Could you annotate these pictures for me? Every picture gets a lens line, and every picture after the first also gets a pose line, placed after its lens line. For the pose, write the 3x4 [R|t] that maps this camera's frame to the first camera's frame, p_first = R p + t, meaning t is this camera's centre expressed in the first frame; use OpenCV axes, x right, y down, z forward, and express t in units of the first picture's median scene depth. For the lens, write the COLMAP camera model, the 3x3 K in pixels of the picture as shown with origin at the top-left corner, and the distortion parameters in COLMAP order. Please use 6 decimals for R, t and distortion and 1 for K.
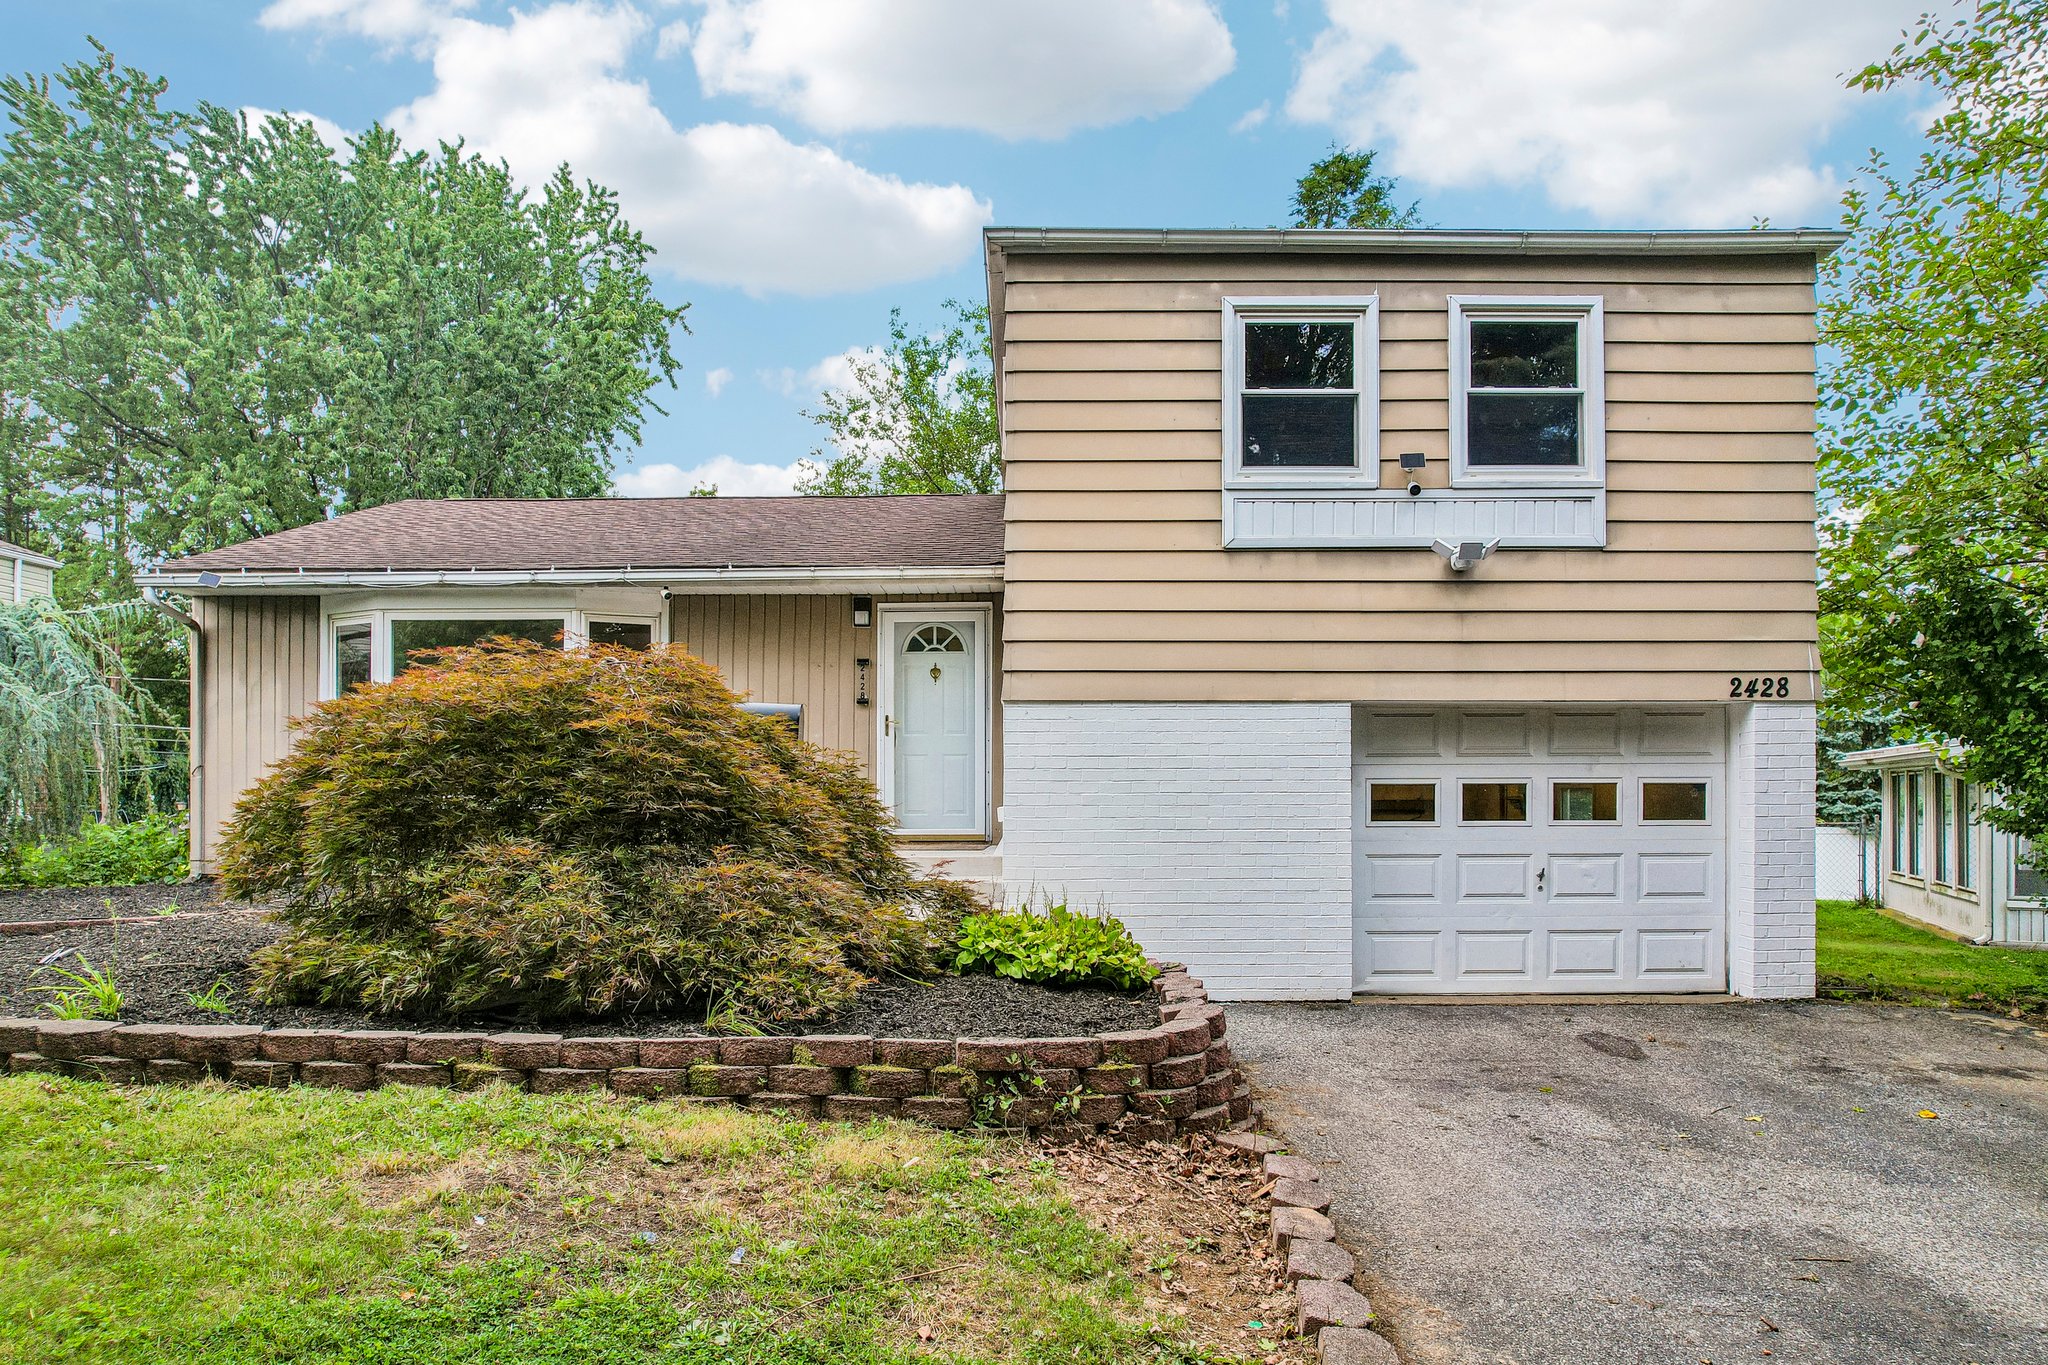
lens RADIAL K [[1316.6, 0, 1033.1], [0, 1316.6, 682.9], [0, 0, 1]] dist [-0.078536, 0.070454]
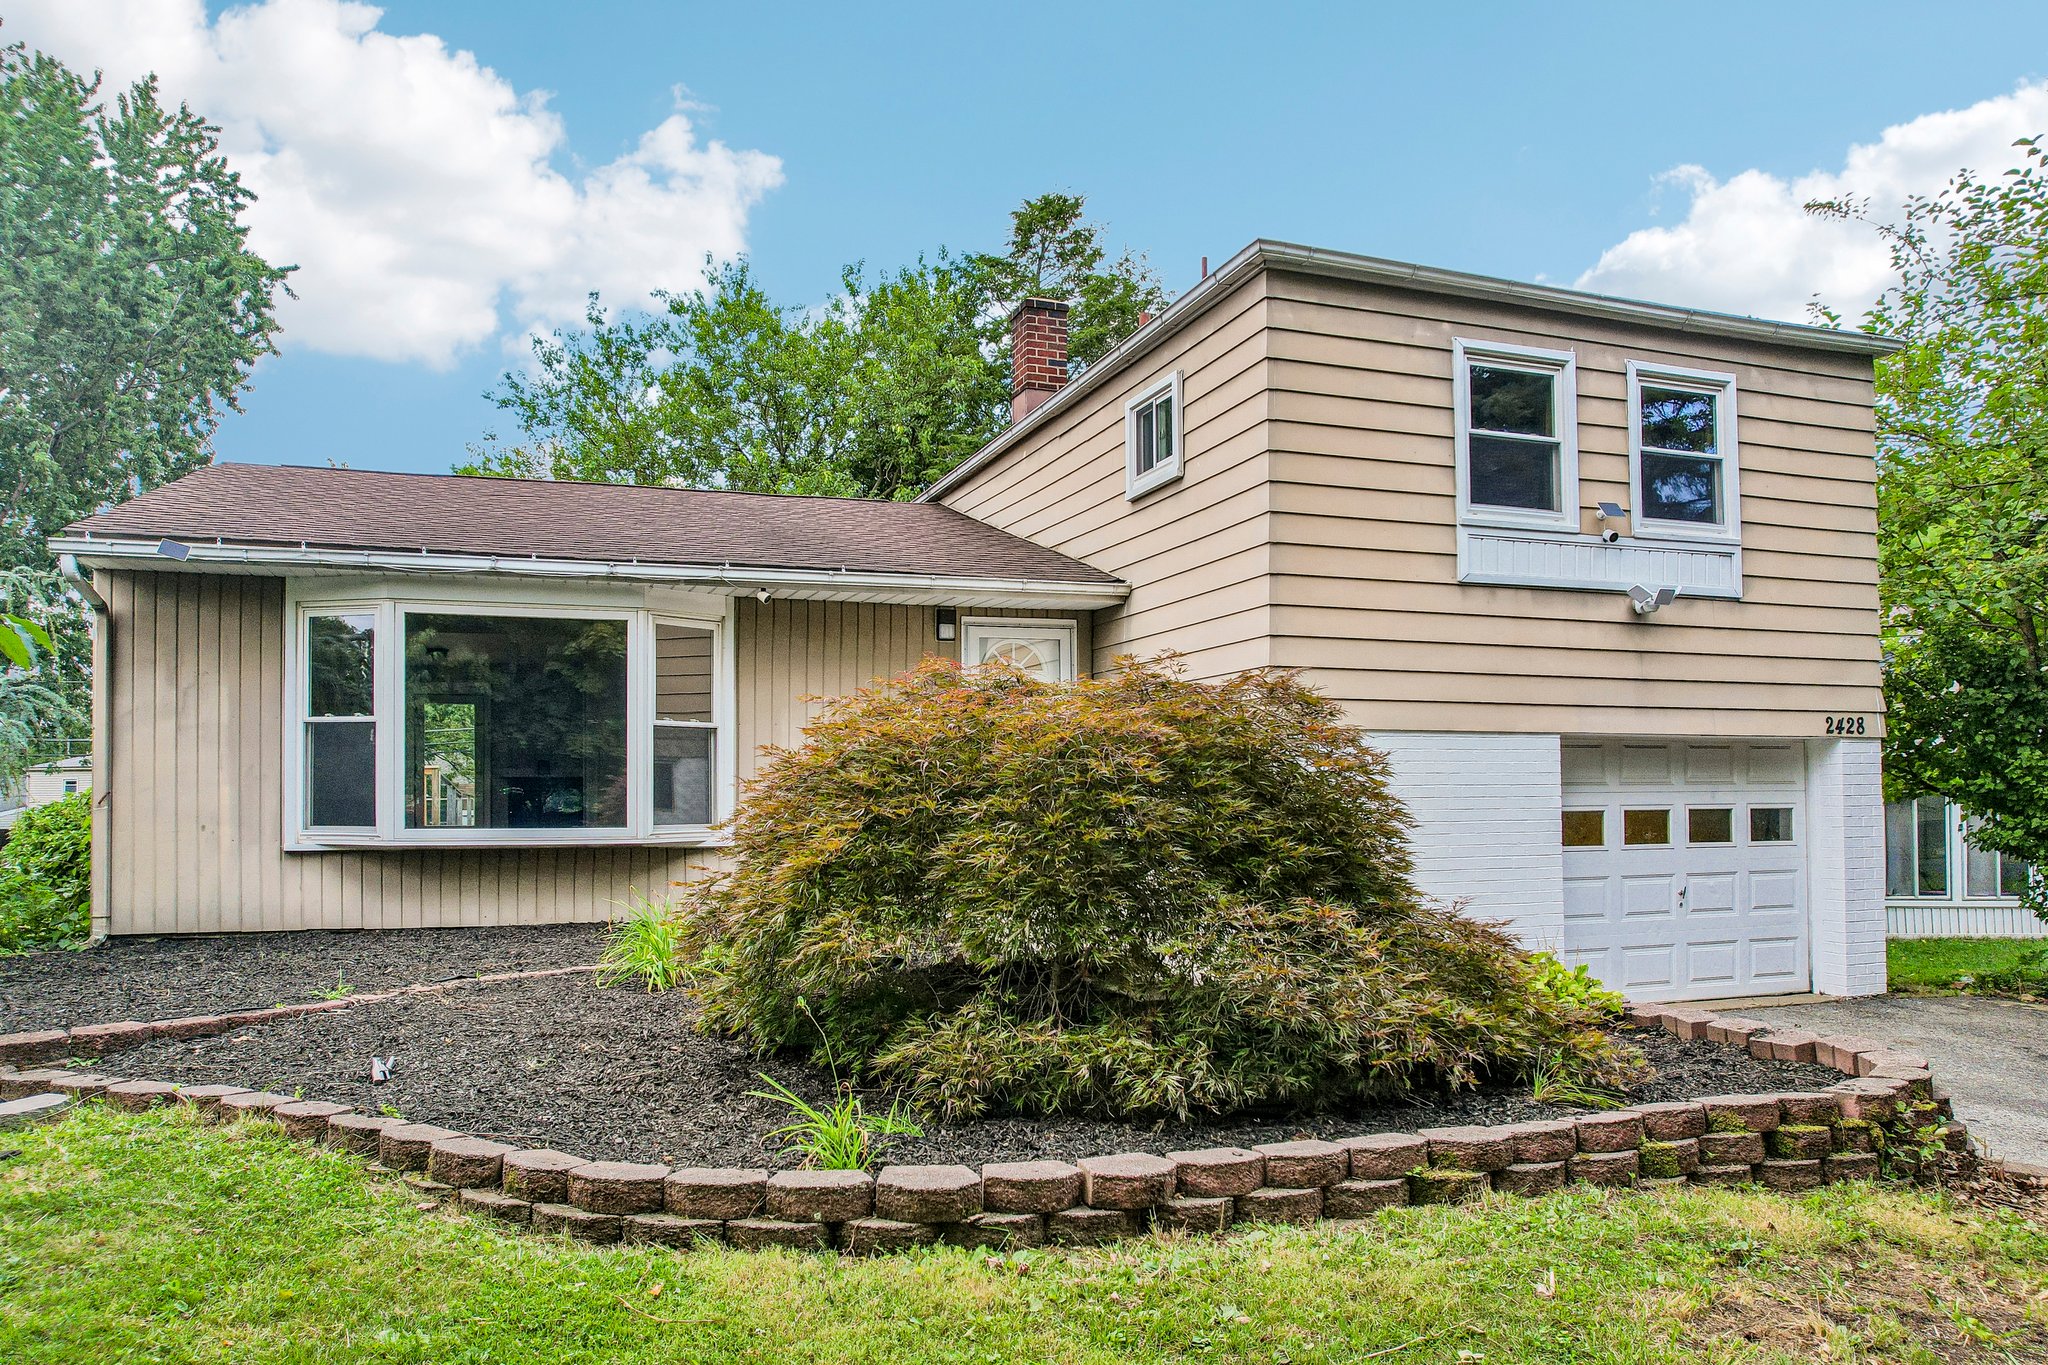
lens RADIAL K [[1298.1, 0, 1024.0], [0, 1298.1, 682.5], [0, 0, 1]] dist [-0.089803, 0.079957]
pose [[0.948685, 0.025864, 0.315164, -0.486120], [-0.022259, 0.999639, -0.015033, -0.001568], [-0.315439, 0.007247, 0.948918, 0.153646]]
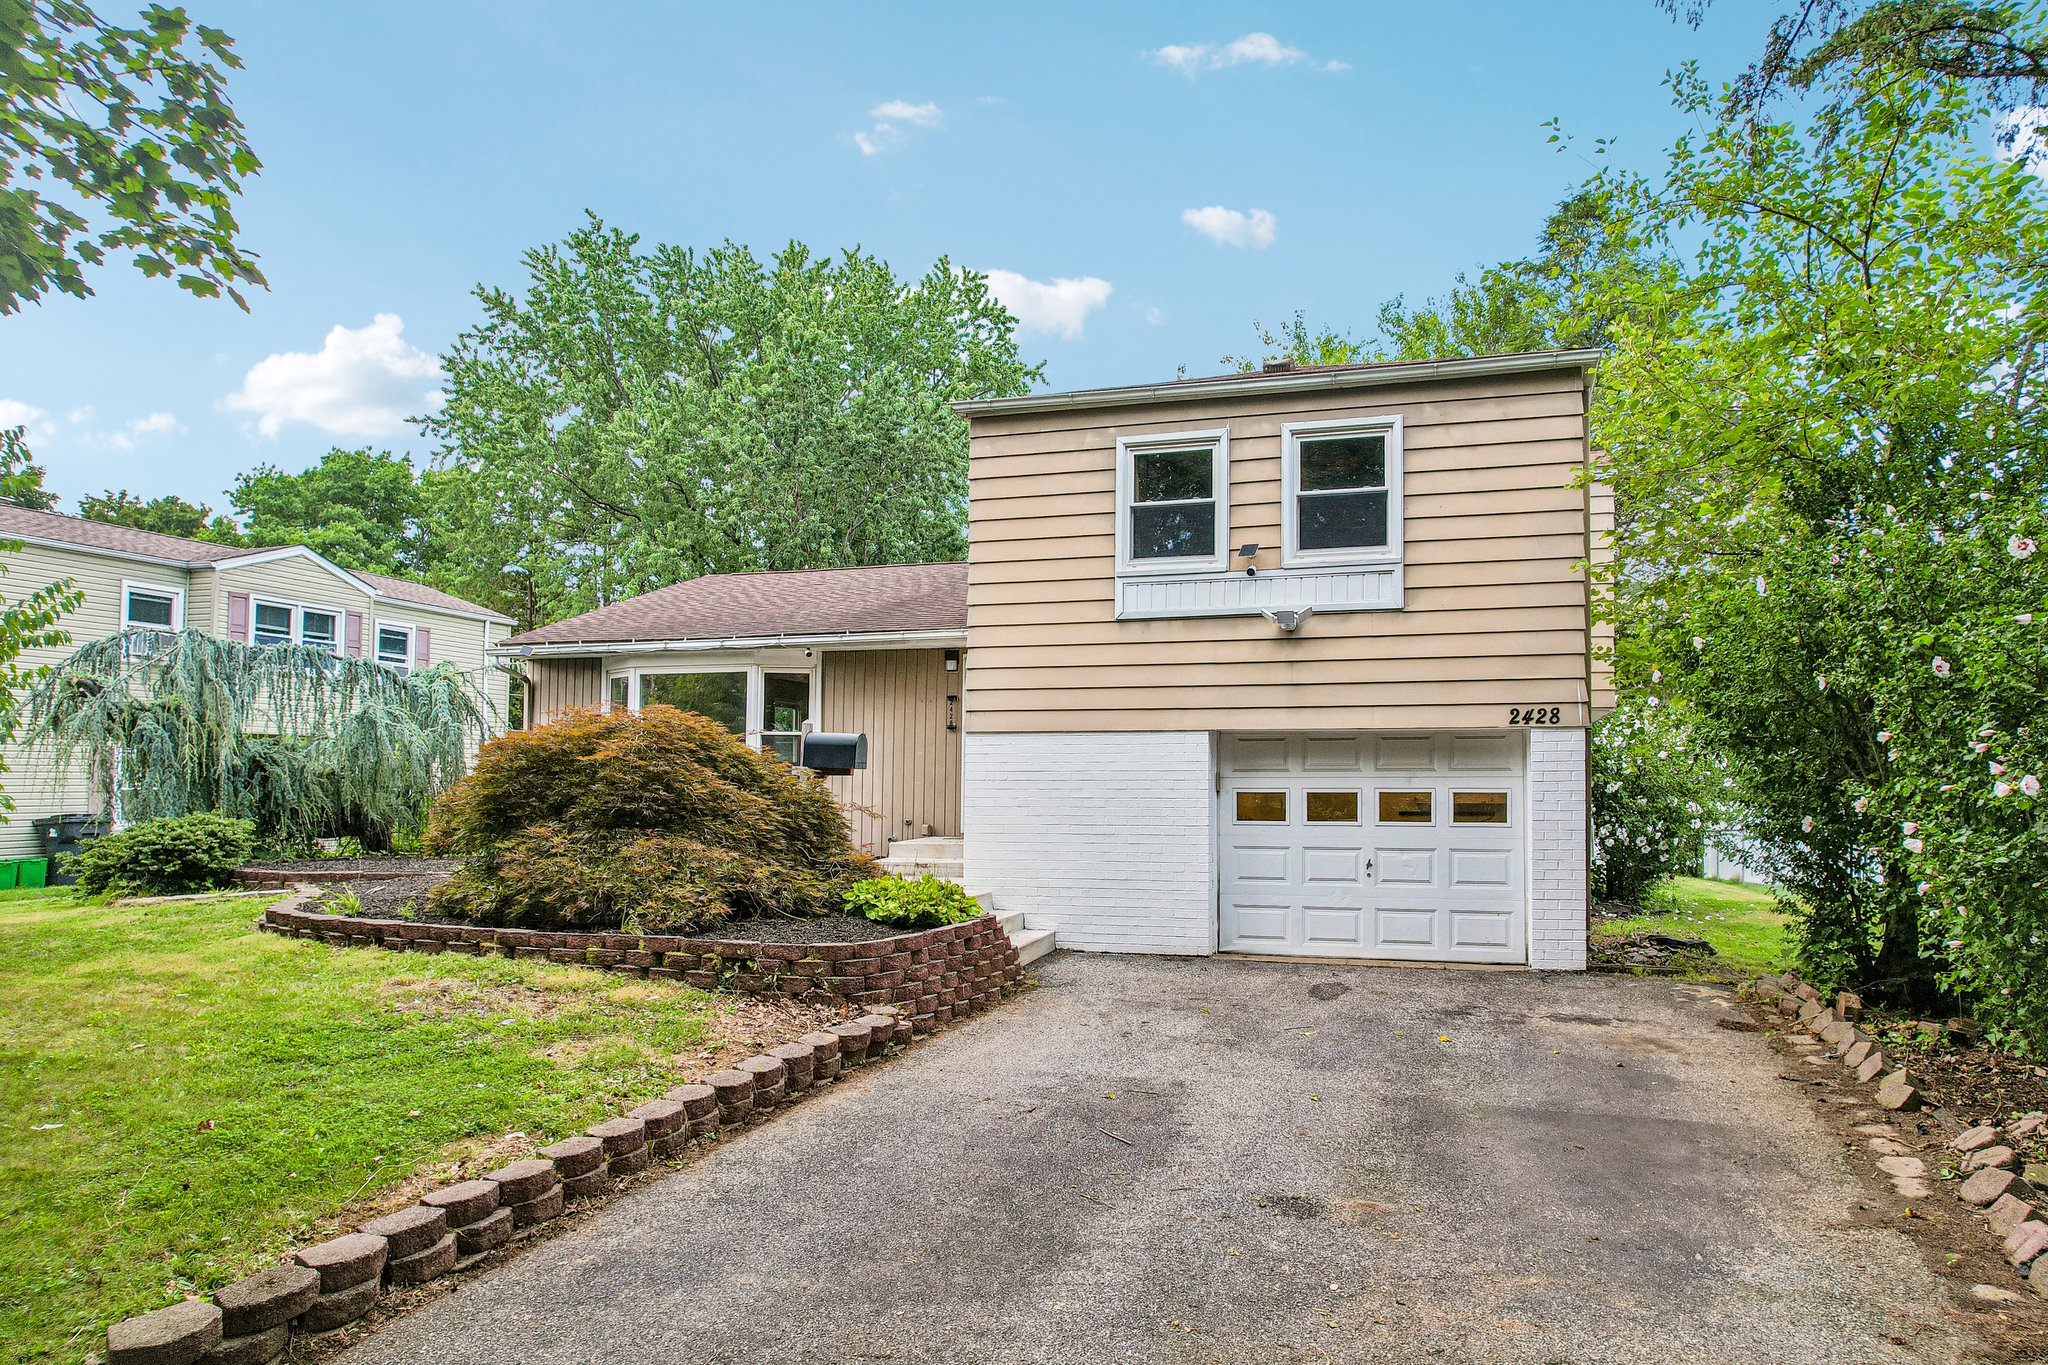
lens RADIAL K [[1242.1, 0, 1096.2], [0, 1242.1, 597.2], [0, 0, 1]] dist [-0.037708, -0.001346]
pose [[0.965937, -0.035950, -0.256269, 0.456088], [0.017353, 0.997073, -0.074463, -0.029057], [0.258196, 0.067480, 0.963733, -0.263450]]
